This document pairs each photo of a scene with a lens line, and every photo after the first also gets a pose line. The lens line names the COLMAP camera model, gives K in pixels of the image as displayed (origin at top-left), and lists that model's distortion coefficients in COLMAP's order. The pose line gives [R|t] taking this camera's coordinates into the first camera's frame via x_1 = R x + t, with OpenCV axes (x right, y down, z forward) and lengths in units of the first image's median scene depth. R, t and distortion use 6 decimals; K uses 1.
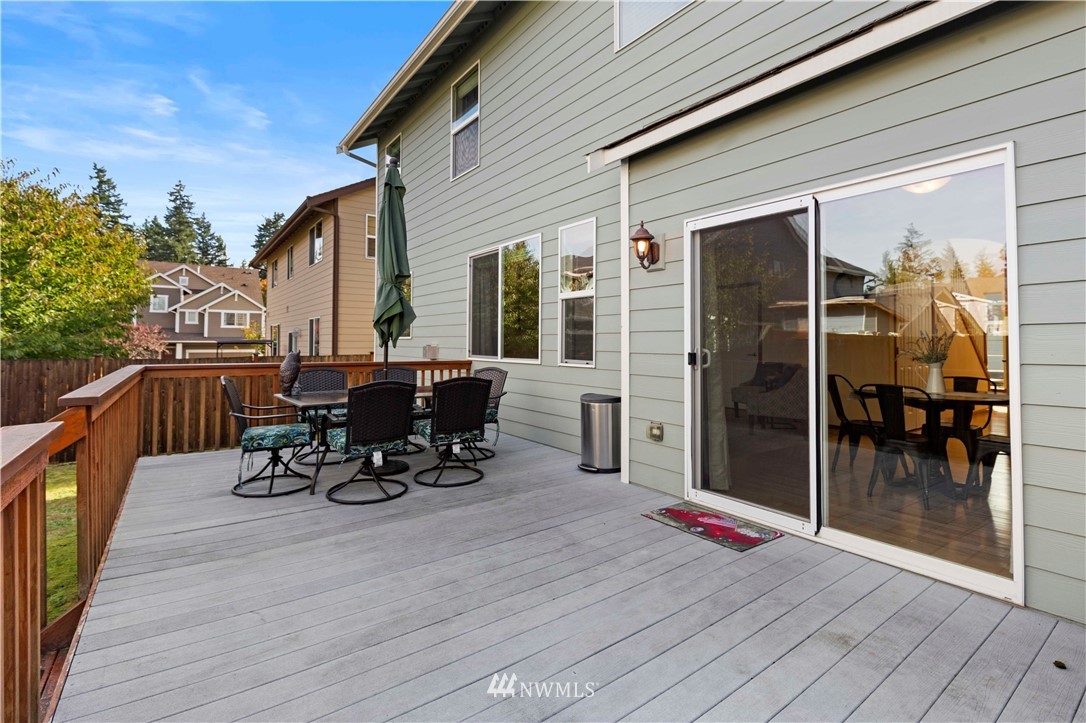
lens RADIAL K [[498.0, 0, 525.3], [0, 498.0, 334.7], [0, 0, 1]] dist [-0.001783, 0.000968]
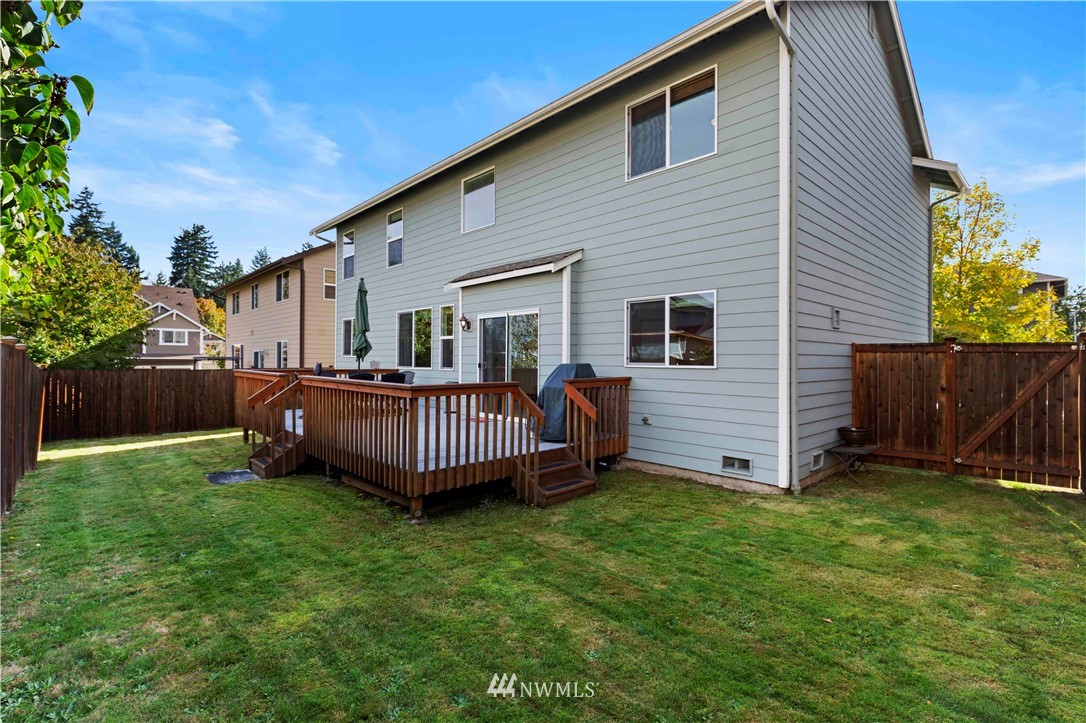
lens RADIAL K [[498.0, 0, 537.7], [0, 498.0, 358.9], [0, 0, 1]] dist [-0.001783, 0.000968]
pose [[0.988183, 0.003371, 0.153241, 0.112602], [-0.005417, 0.999902, 0.012938, -0.011980], [-0.153182, -0.013615, 0.988104, -0.852606]]
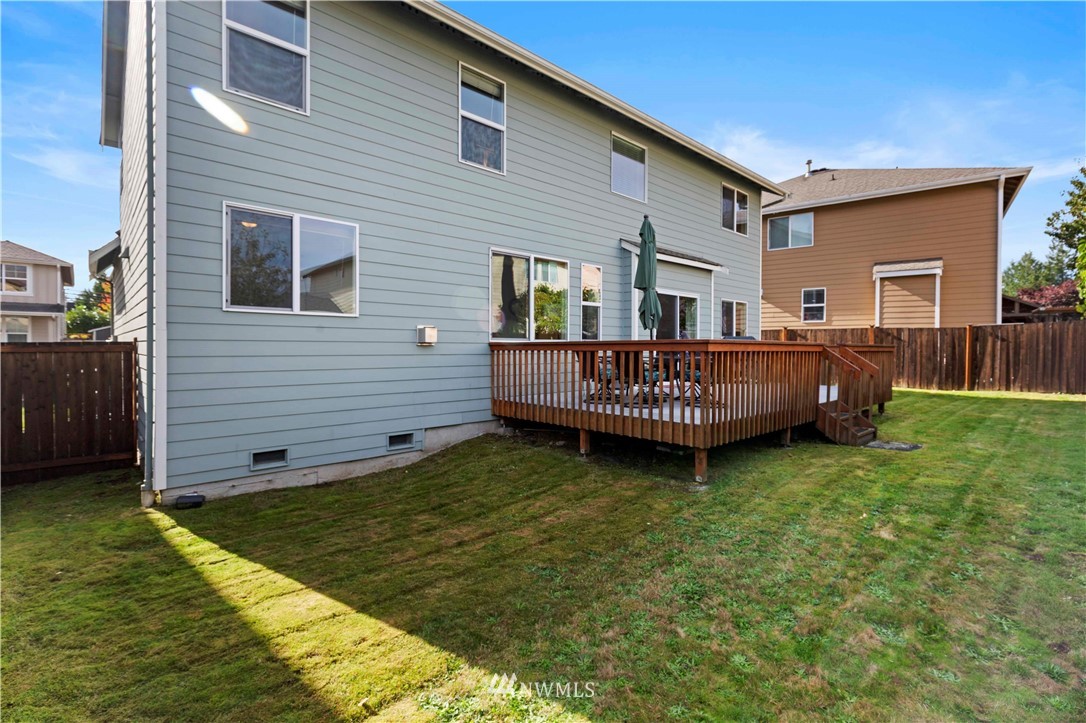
lens RADIAL K [[498.0, 0, 535.2], [0, 498.0, 356.8], [0, 0, 1]] dist [-0.001783, 0.000968]
pose [[-0.131724, -0.012713, 0.991205, -1.183535], [-0.014630, 0.999834, 0.010879, 0.070694], [-0.991178, -0.013068, -0.131888, 1.006593]]
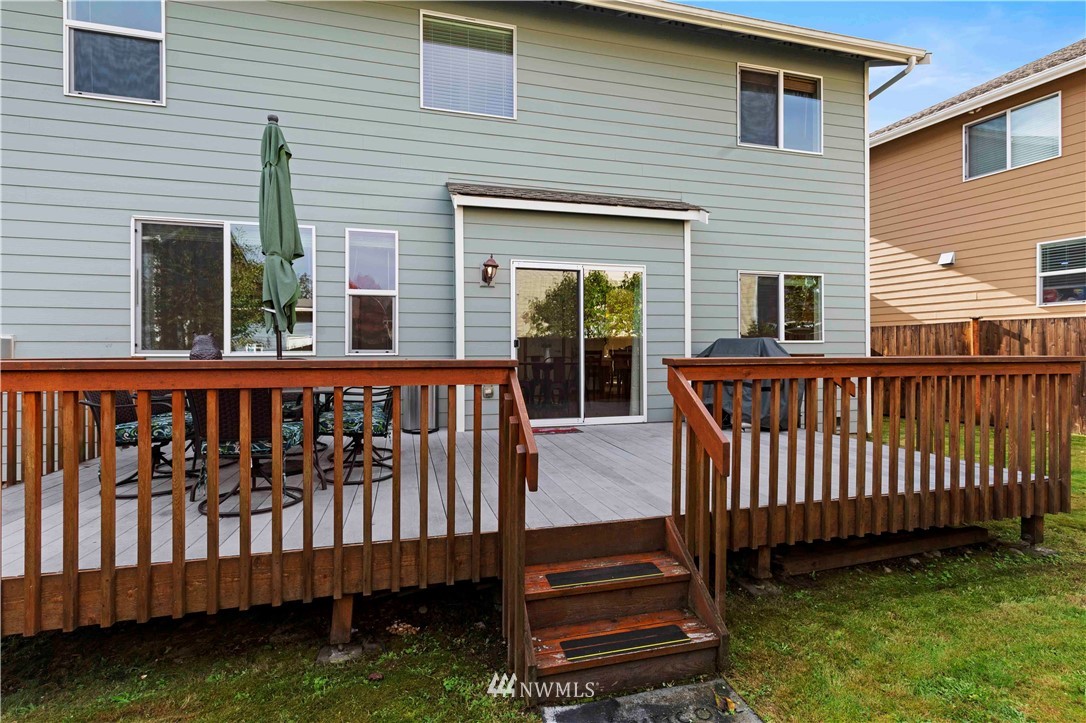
lens RADIAL K [[498.0, 0, 542.3], [0, 498.0, 357.1], [0, 0, 1]] dist [-0.001783, 0.000968]
pose [[0.336479, -0.000362, 0.941691, -0.583564], [-0.004671, 0.999987, 0.002054, 0.043572], [-0.941679, -0.005089, 0.336473, 0.173565]]
